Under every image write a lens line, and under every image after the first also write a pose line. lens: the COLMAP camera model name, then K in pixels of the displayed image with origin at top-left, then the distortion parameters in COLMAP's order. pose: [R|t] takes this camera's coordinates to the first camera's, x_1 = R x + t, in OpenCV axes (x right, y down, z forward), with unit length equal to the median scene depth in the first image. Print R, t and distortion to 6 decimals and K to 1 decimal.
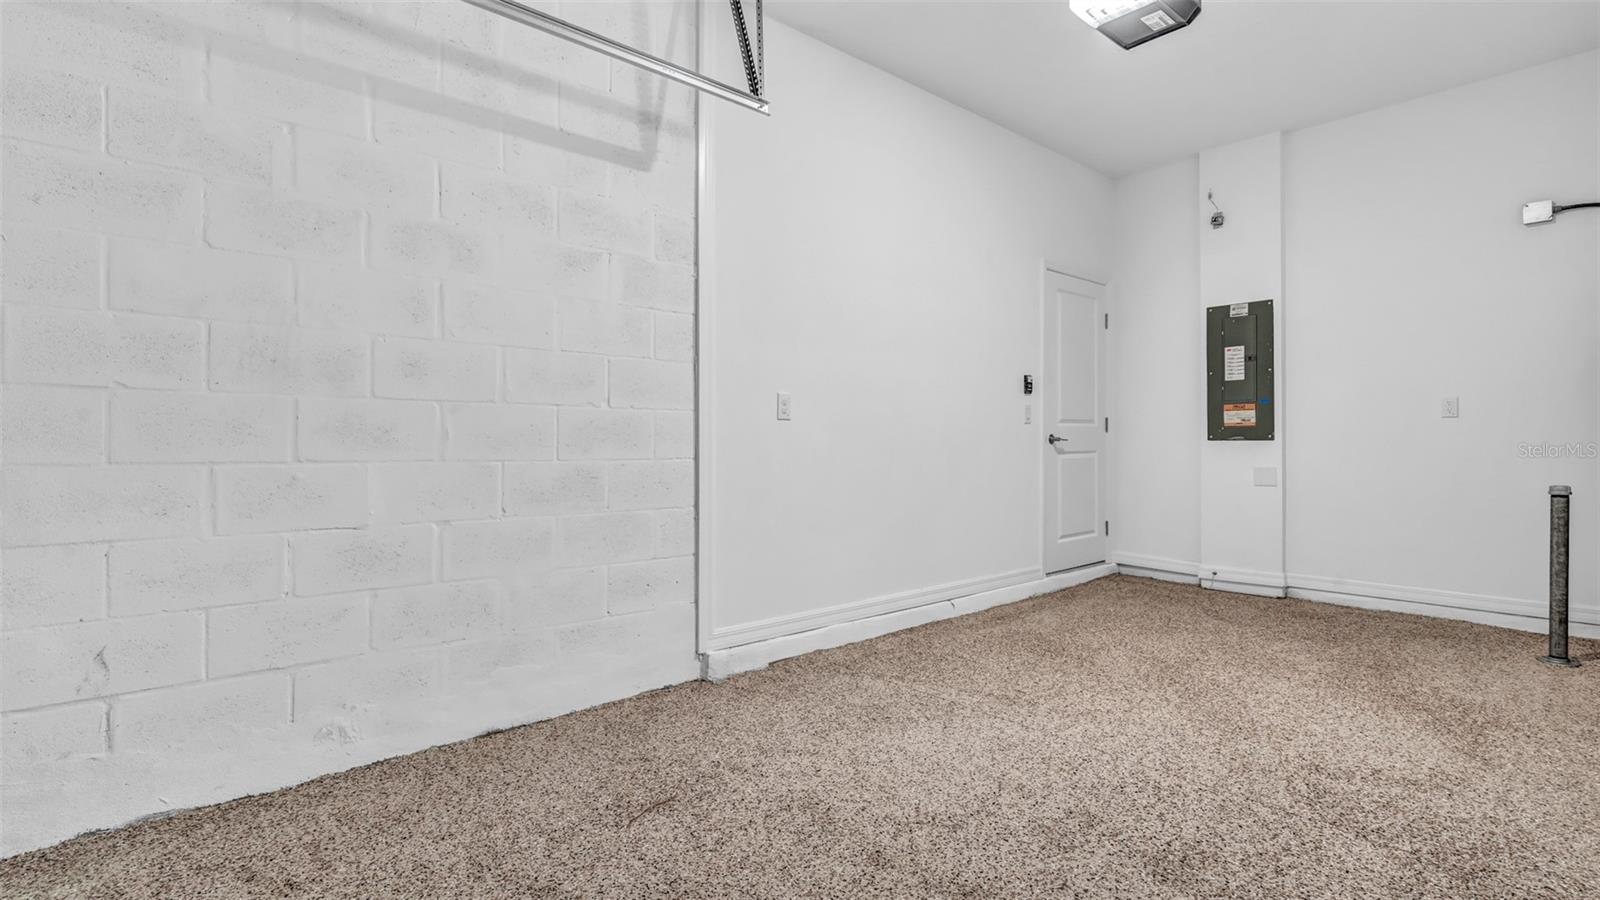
lens RADIAL K [[744.3, 0, 807.6], [0, 744.3, 442.1], [0, 0, 1]] dist [0.001790, 0.000056]
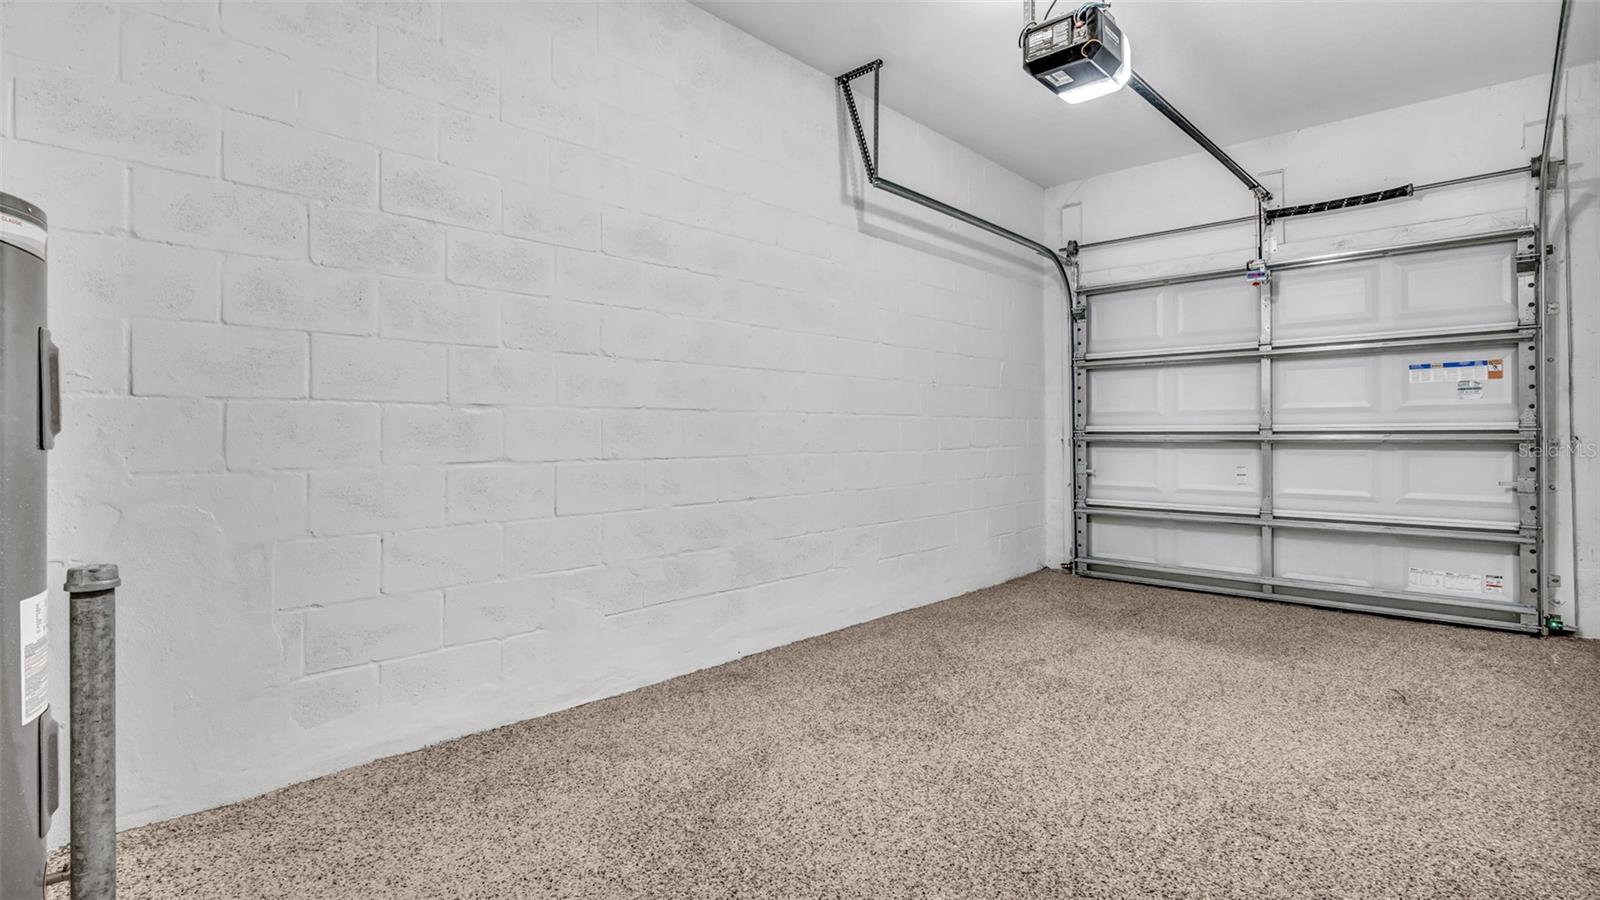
lens RADIAL K [[744.3, 0, 807.6], [0, 744.3, 442.1], [0, 0, 1]] dist [0.001790, 0.000056]
pose [[-0.994994, 0.004125, -0.099846, 0.932677], [0.003049, 0.999936, 0.010934, -0.015975], [0.099884, 0.010575, -0.994943, 2.010551]]
